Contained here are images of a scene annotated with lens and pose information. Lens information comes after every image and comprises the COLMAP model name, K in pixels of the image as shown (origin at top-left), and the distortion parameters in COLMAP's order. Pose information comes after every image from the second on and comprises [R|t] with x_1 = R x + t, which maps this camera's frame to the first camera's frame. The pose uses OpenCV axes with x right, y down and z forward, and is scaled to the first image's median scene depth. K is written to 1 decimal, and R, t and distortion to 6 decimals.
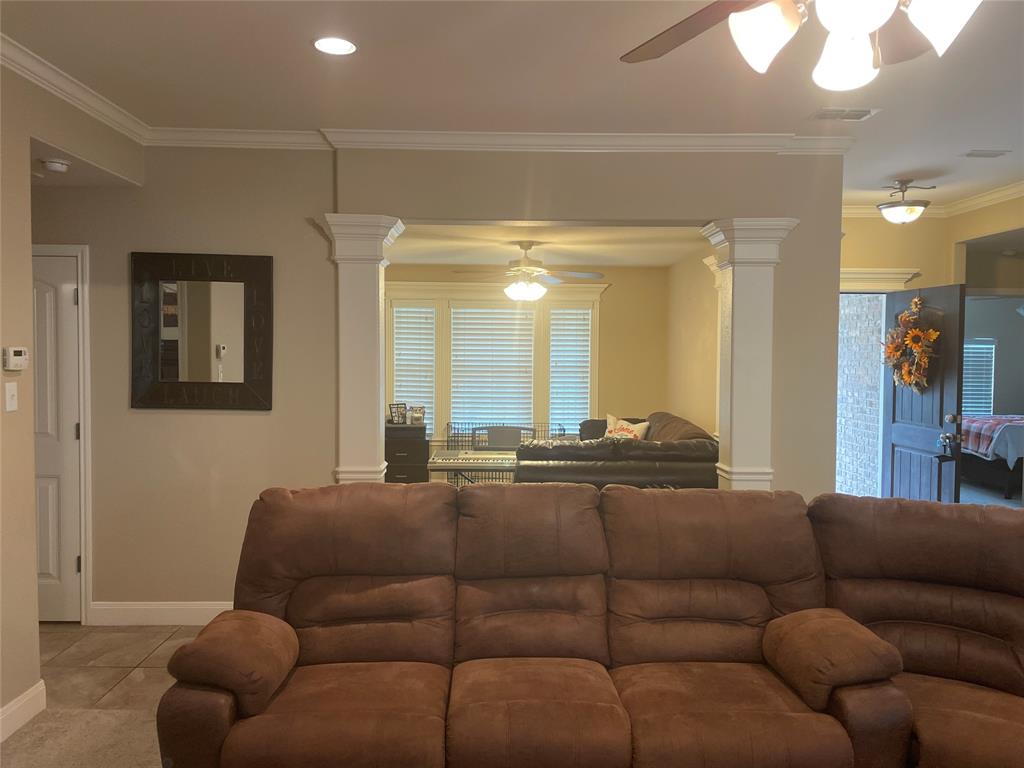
lens RADIAL K [[773.5, 0, 517.0], [0, 773.5, 381.0], [0, 0, 1]] dist [0.035770, -0.009826]
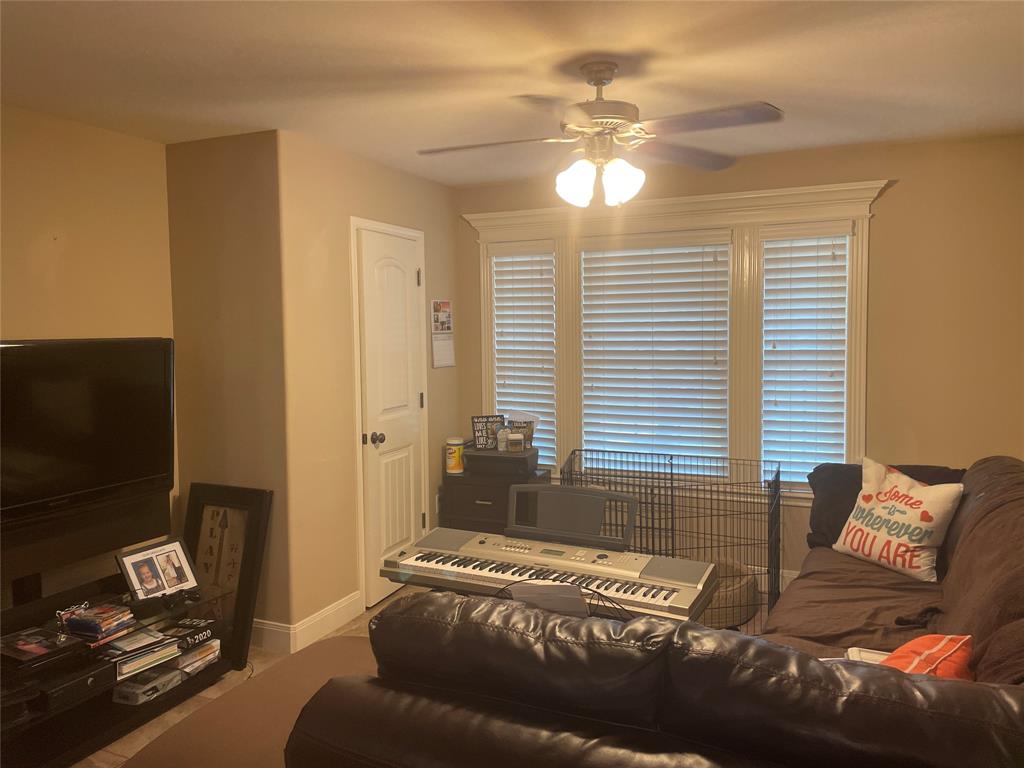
lens RADIAL K [[773.5, 0, 504.8], [0, 773.5, 379.8], [0, 0, 1]] dist [0.035770, -0.009826]
pose [[0.896668, 0.011608, -0.442552, 0.125530], [0.000103, 0.999651, 0.026430, -0.014598], [0.442704, -0.023744, 0.896353, 0.474257]]
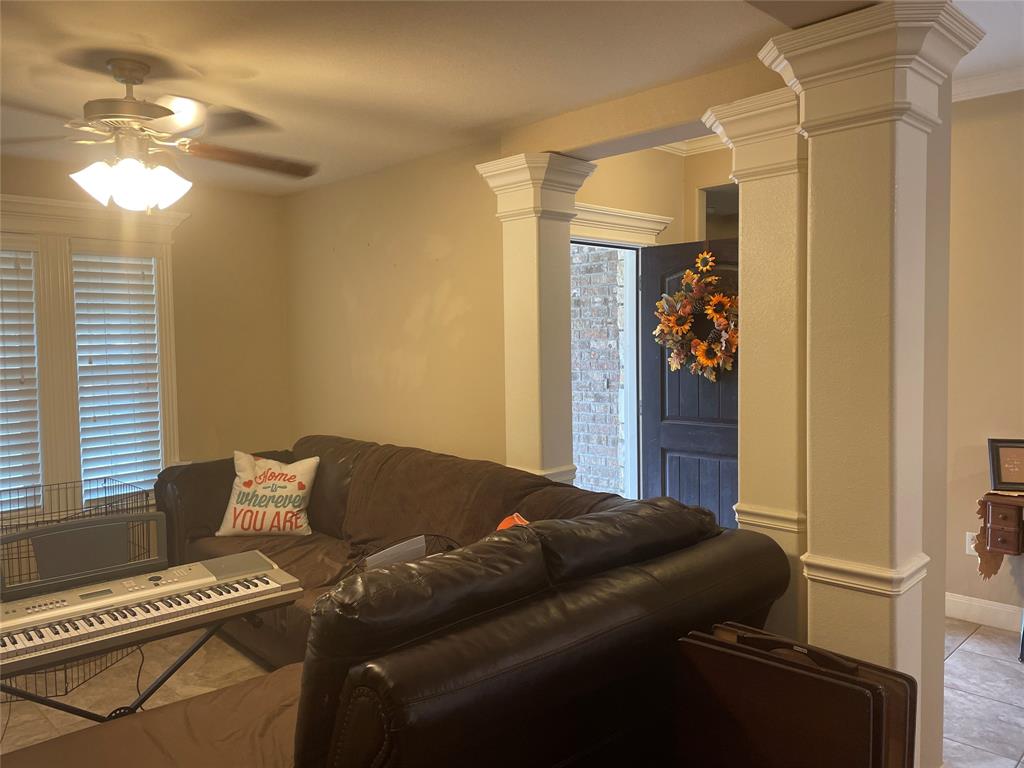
lens RADIAL K [[773.5, 0, 516.0], [0, 773.5, 385.1], [0, 0, 1]] dist [0.035770, -0.009826]
pose [[0.720794, -0.063569, 0.690229, -0.108569], [0.050307, 0.997957, 0.039376, -0.014072], [-0.691322, 0.006341, 0.722519, 0.454862]]
